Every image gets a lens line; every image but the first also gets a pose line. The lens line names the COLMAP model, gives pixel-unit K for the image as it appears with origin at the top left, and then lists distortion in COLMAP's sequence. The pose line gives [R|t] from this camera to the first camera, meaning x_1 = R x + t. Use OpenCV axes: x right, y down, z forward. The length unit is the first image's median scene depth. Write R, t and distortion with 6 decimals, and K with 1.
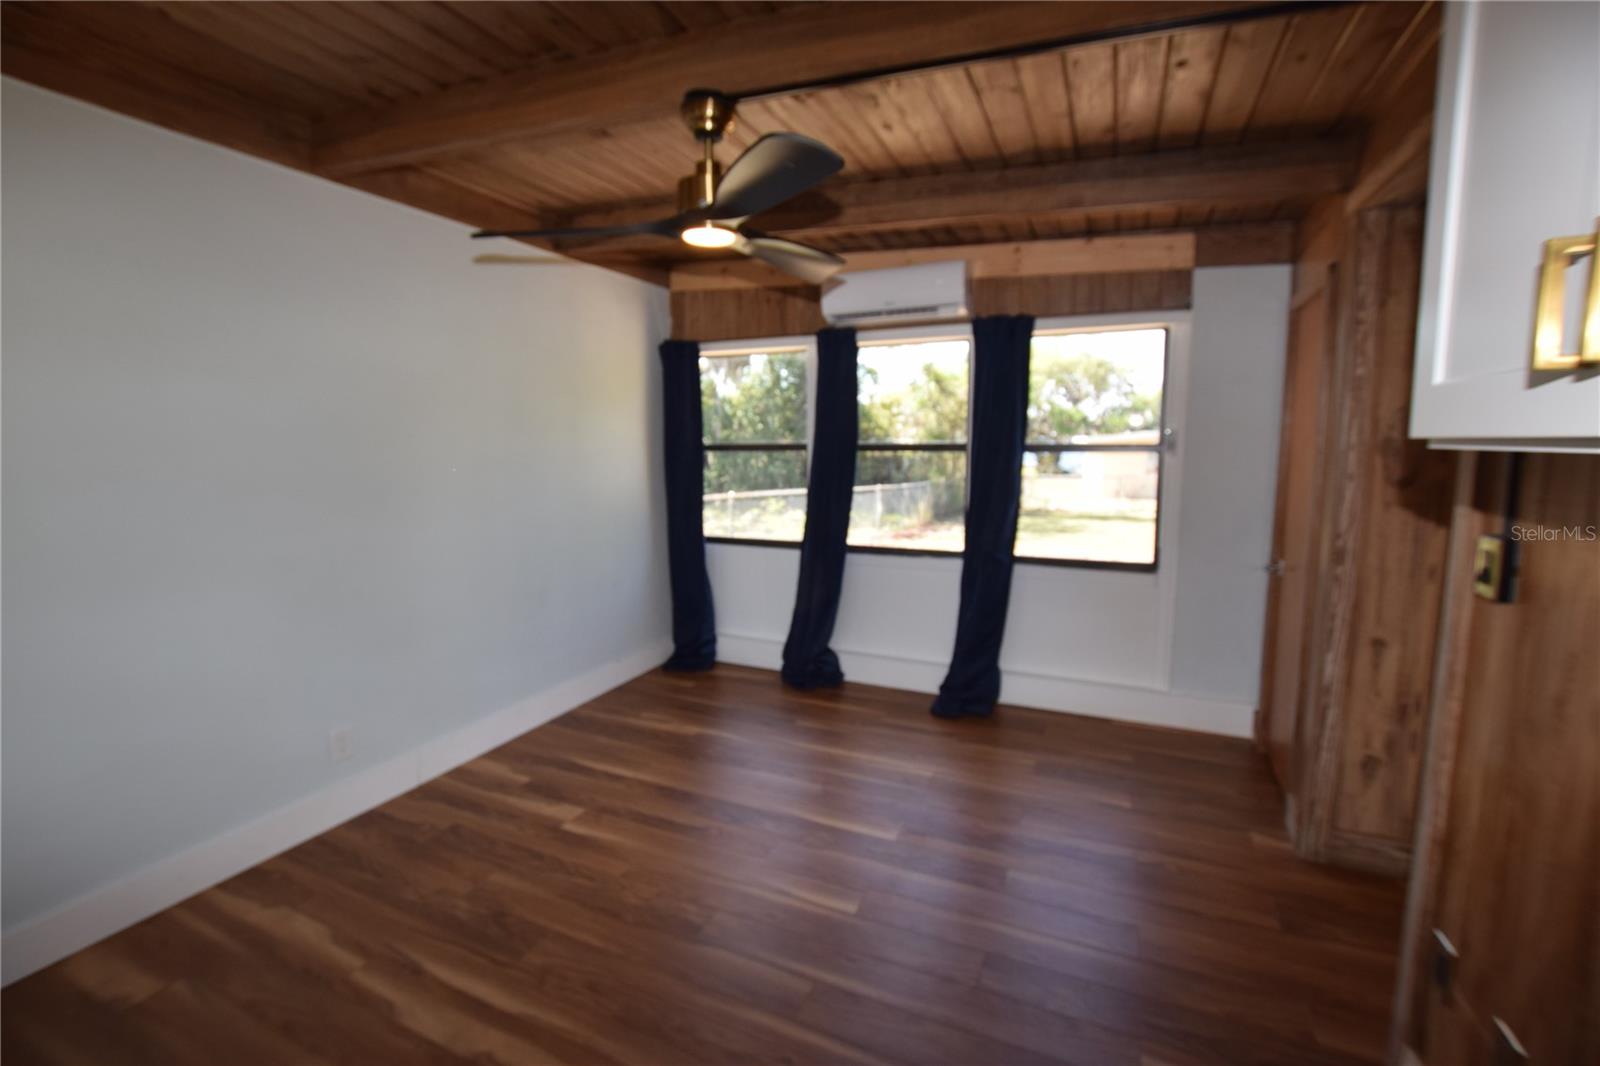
lens RADIAL K [[701.1, 0, 791.5], [0, 701.1, 531.5], [0, 0, 1]] dist [-0.030848, 0.003224]
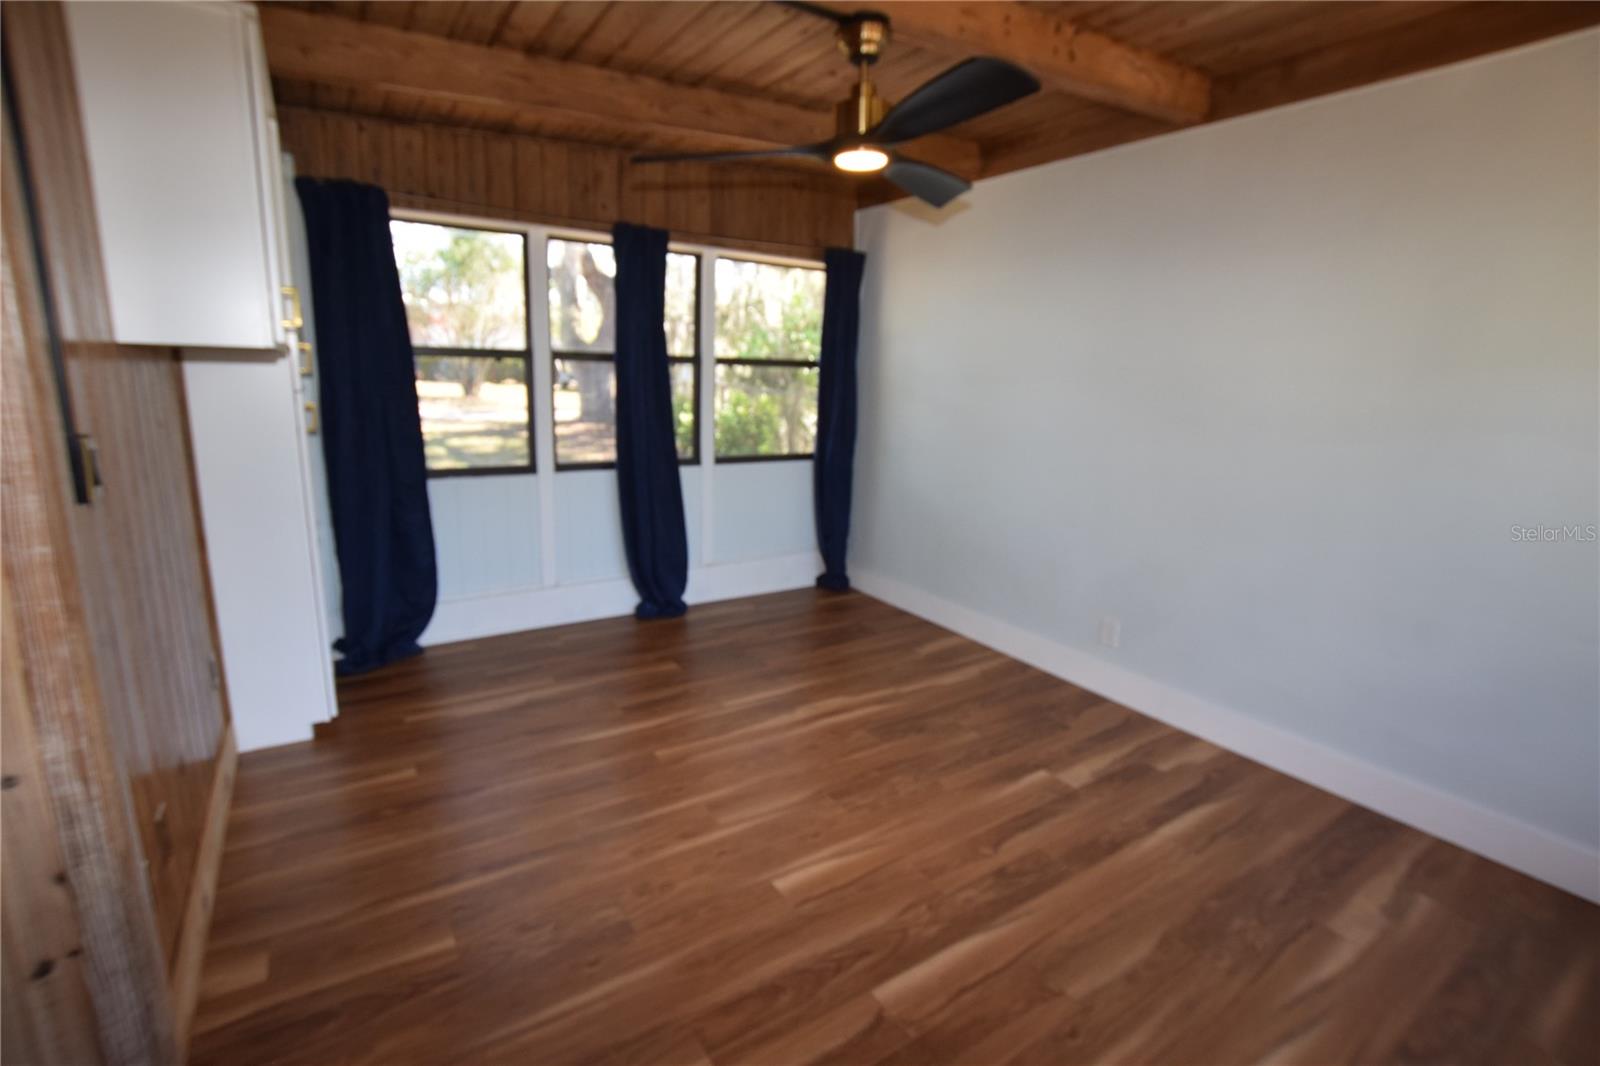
lens RADIAL K [[701.1, 0, 792.3], [0, 701.1, 526.4], [0, 0, 1]] dist [-0.030848, 0.003224]
pose [[-0.538577, 0.157536, -0.827718, 0.676650], [-0.135721, 0.953317, 0.269751, -0.132254], [0.831574, 0.257621, -0.492054, 1.203351]]
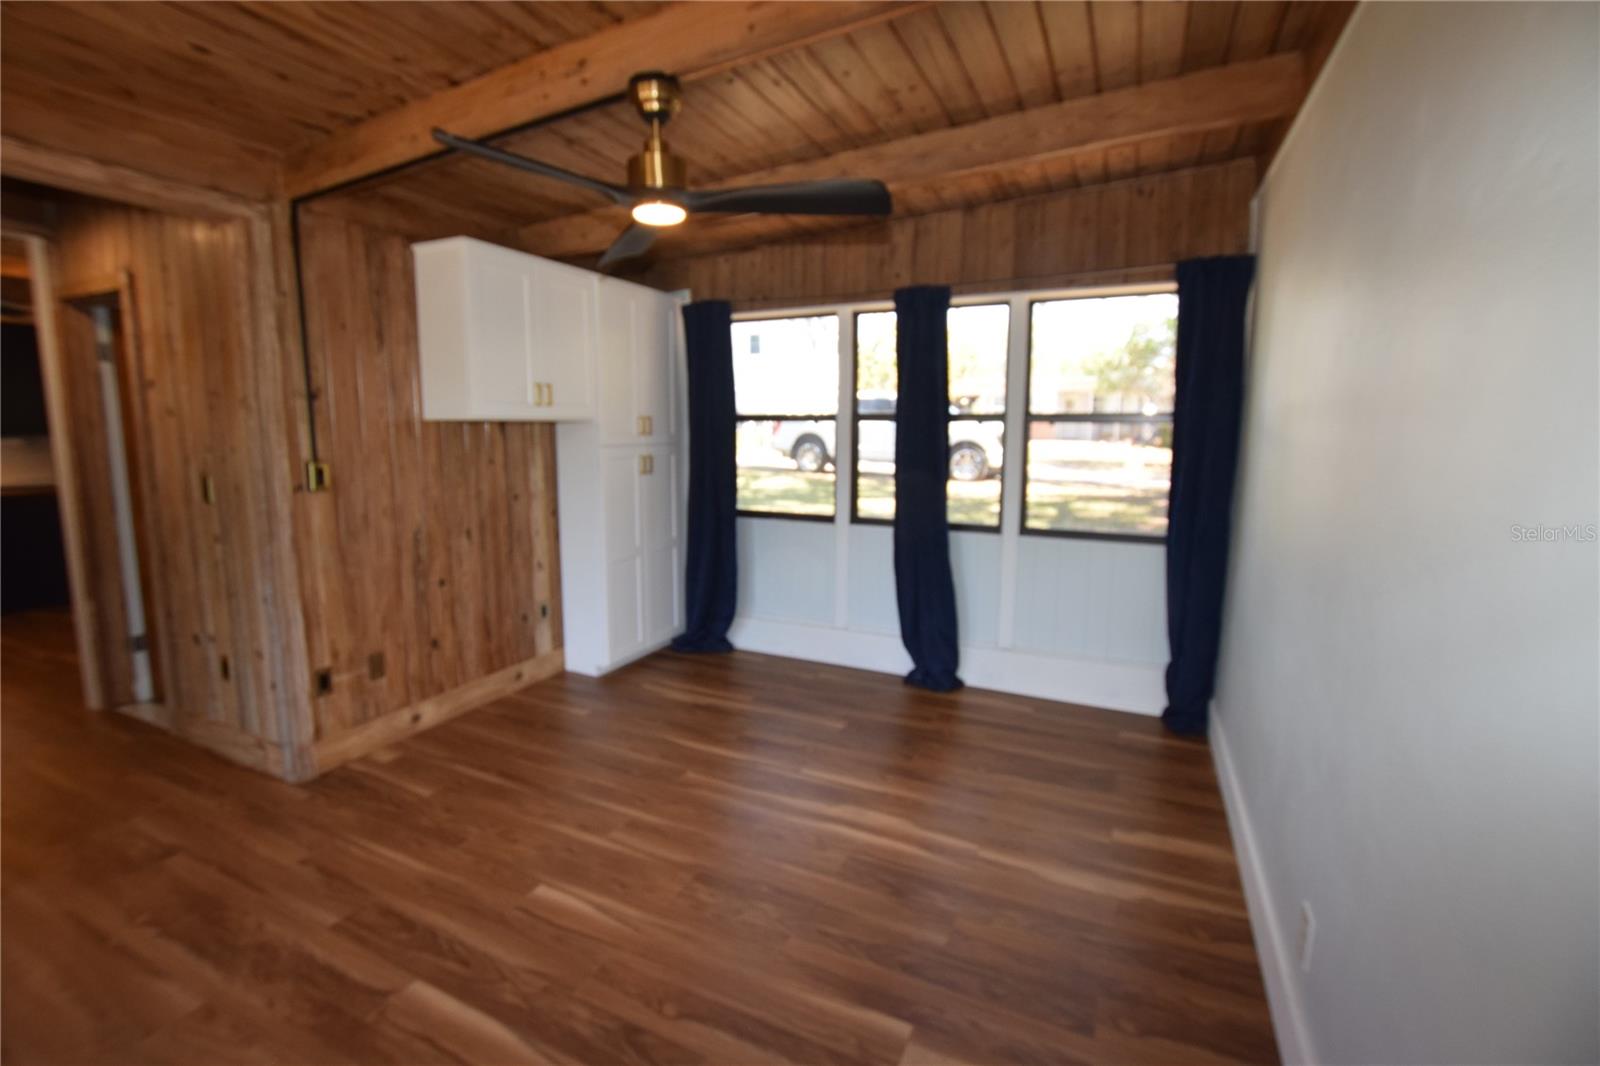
lens RADIAL K [[701.1, 0, 788.6], [0, 701.1, 528.9], [0, 0, 1]] dist [-0.030848, 0.003224]
pose [[-0.999883, -0.011436, 0.010114, -0.241762], [-0.008393, 0.965147, 0.261572, -0.189577], [-0.012752, 0.261457, -0.965131, 1.626572]]
